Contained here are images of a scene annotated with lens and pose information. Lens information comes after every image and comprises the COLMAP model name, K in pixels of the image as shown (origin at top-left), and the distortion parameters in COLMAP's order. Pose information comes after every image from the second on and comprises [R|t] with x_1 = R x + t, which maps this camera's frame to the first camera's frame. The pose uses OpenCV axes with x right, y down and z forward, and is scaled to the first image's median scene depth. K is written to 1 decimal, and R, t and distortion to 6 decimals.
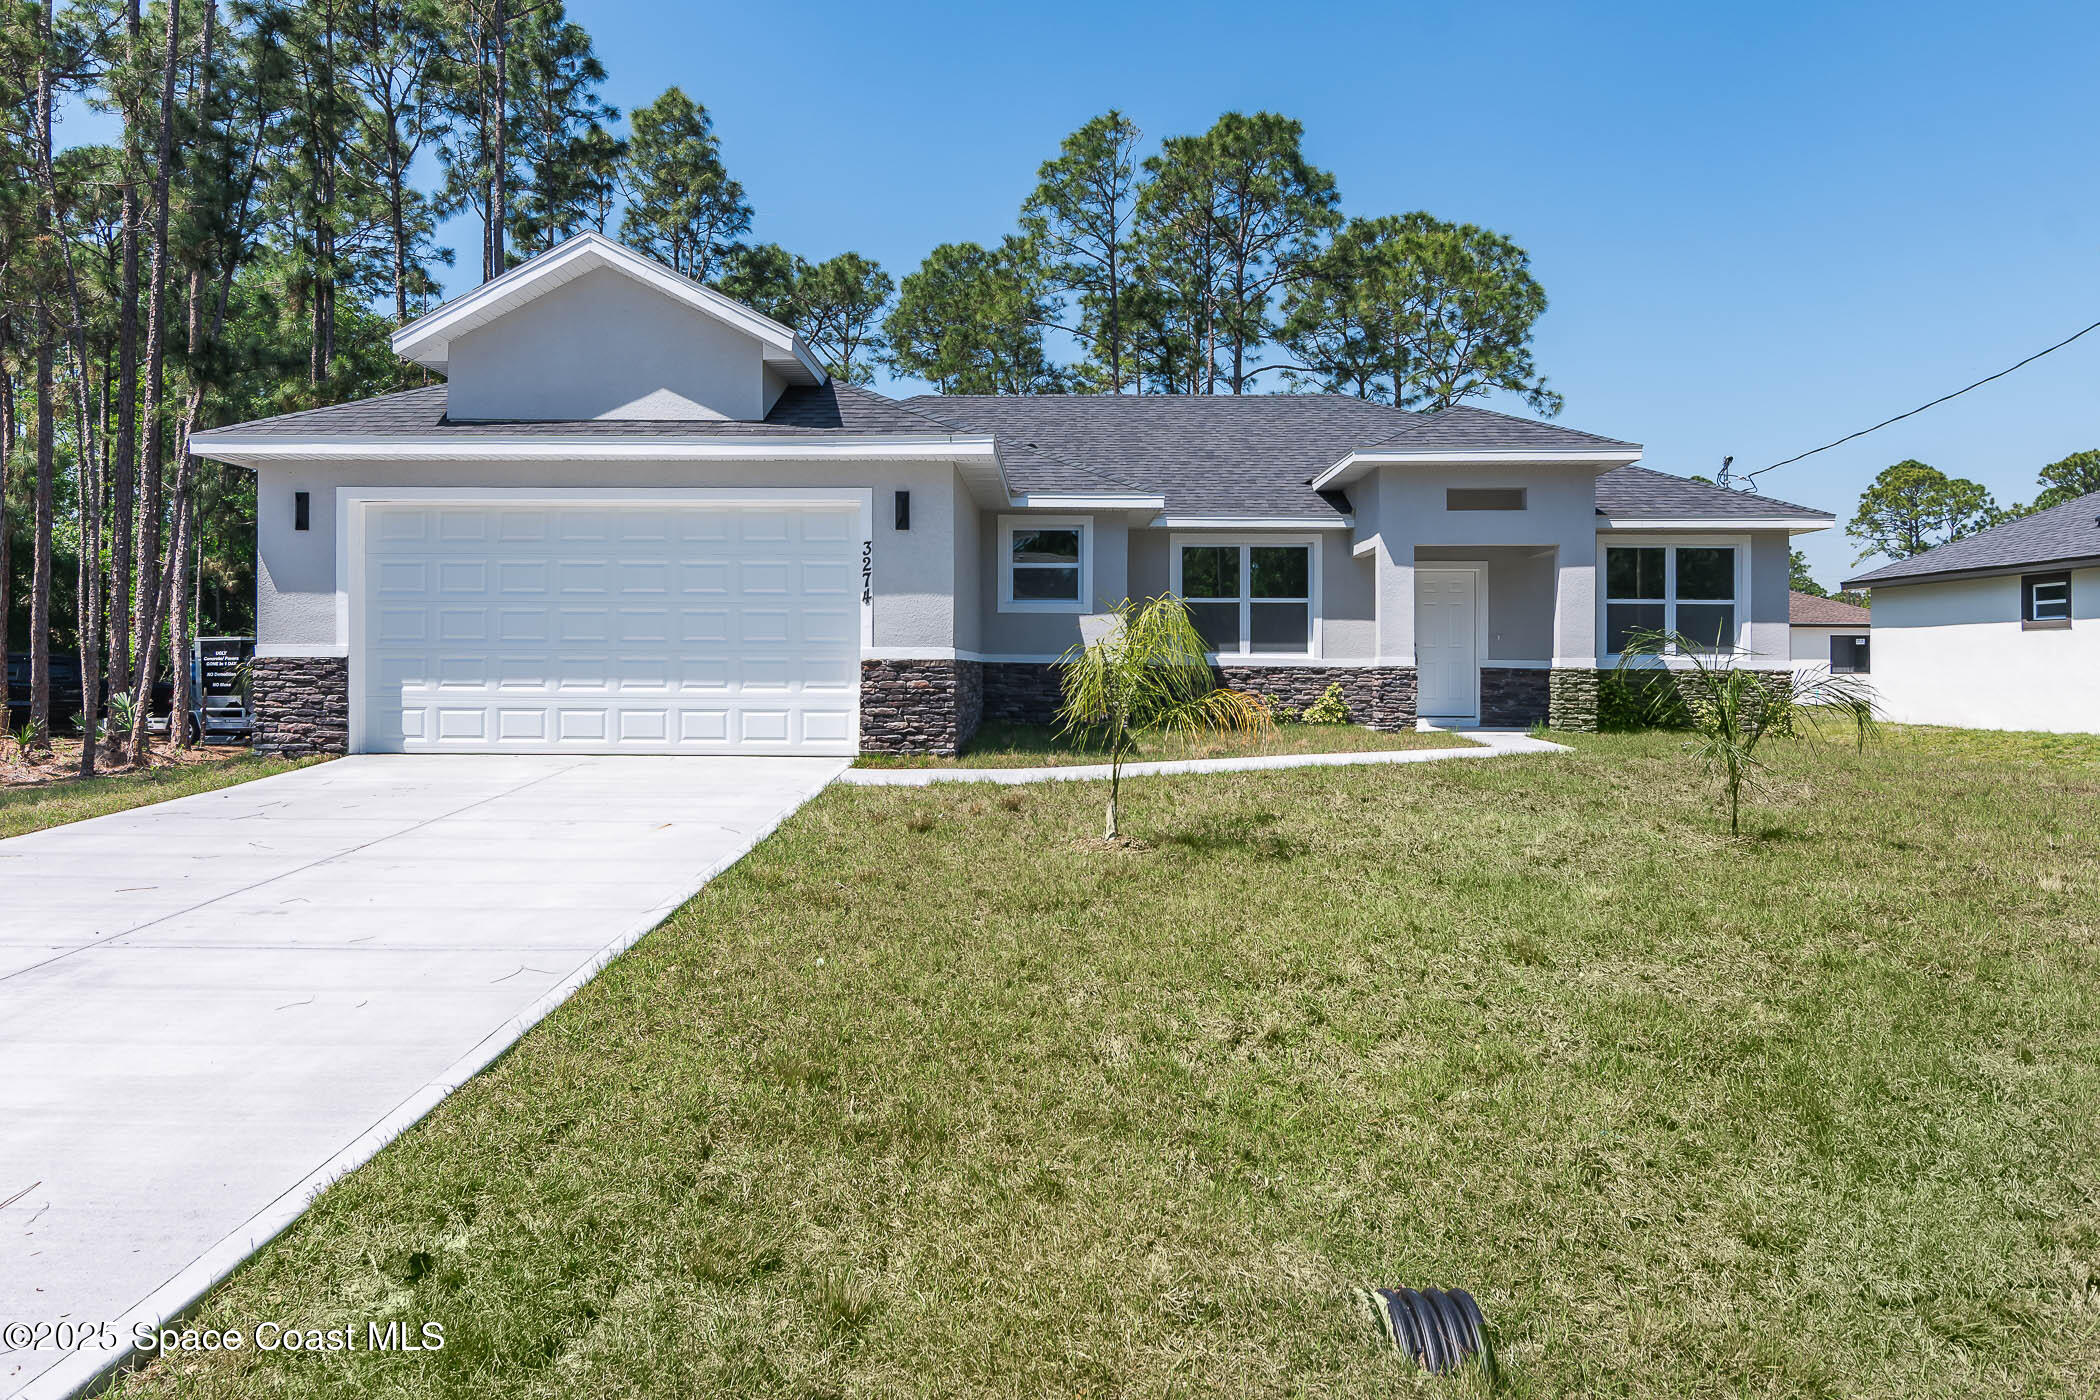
lens RADIAL K [[1334.3, 0, 1048.3], [0, 1334.3, 711.3], [0, 0, 1]] dist [-0.006989, 0.001457]
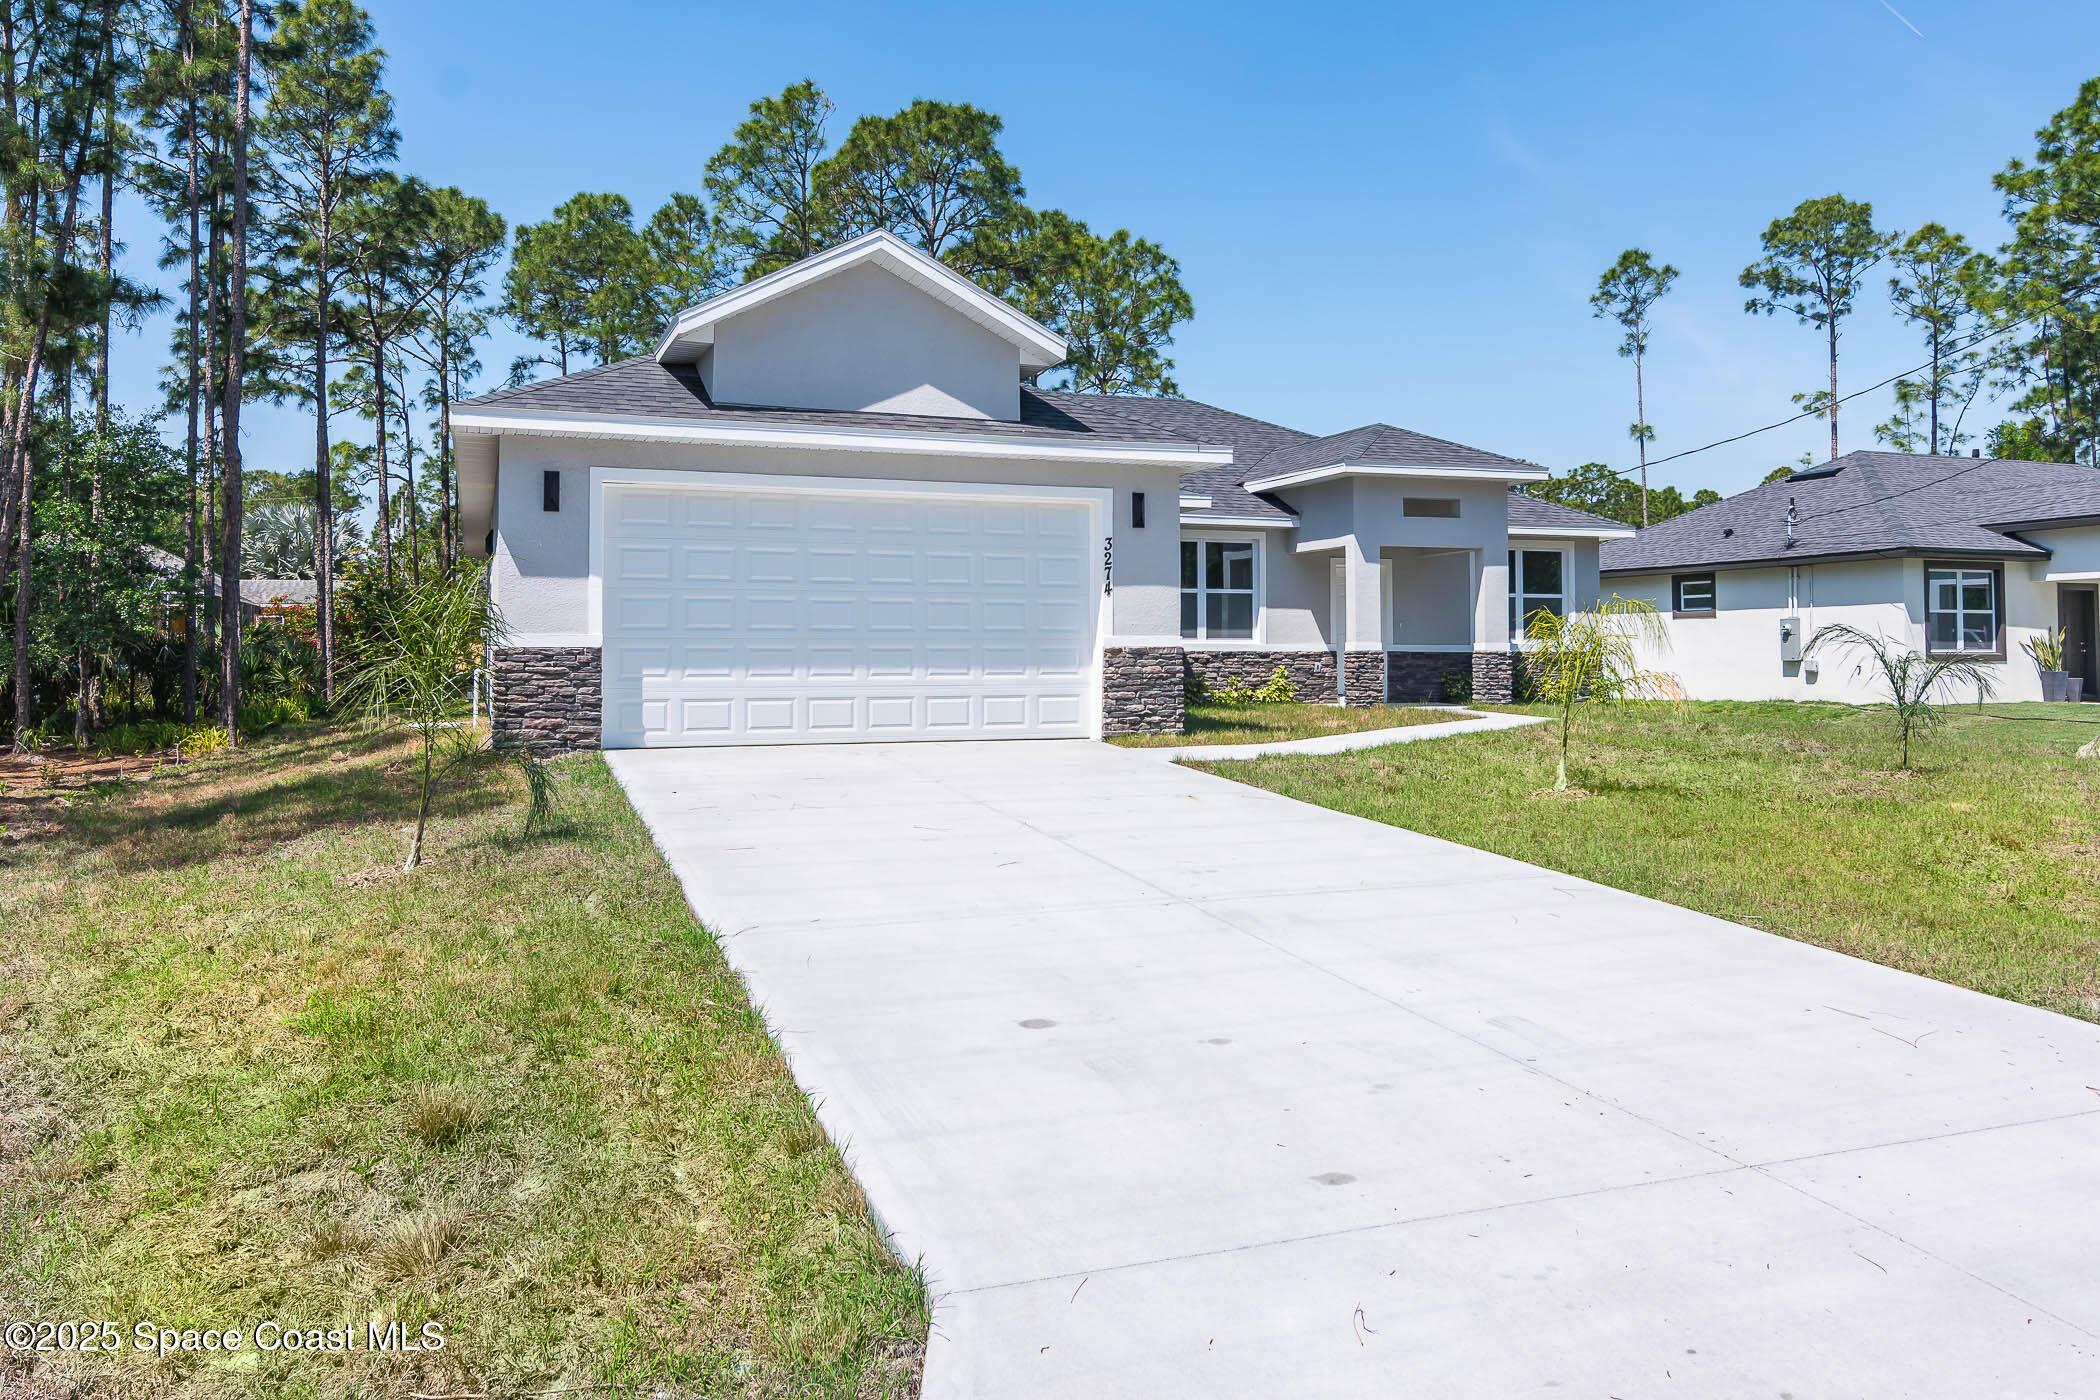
lens RADIAL K [[1400.2, 0, 1049.1], [0, 1400.2, 683.8], [0, 0, 1]] dist [-0.006307, 0.005219]
pose [[0.934579, -0.013856, 0.355487, -0.422755], [0.017296, 0.999829, -0.006499, -0.001992], [-0.355336, 0.012222, 0.934659, -0.028615]]
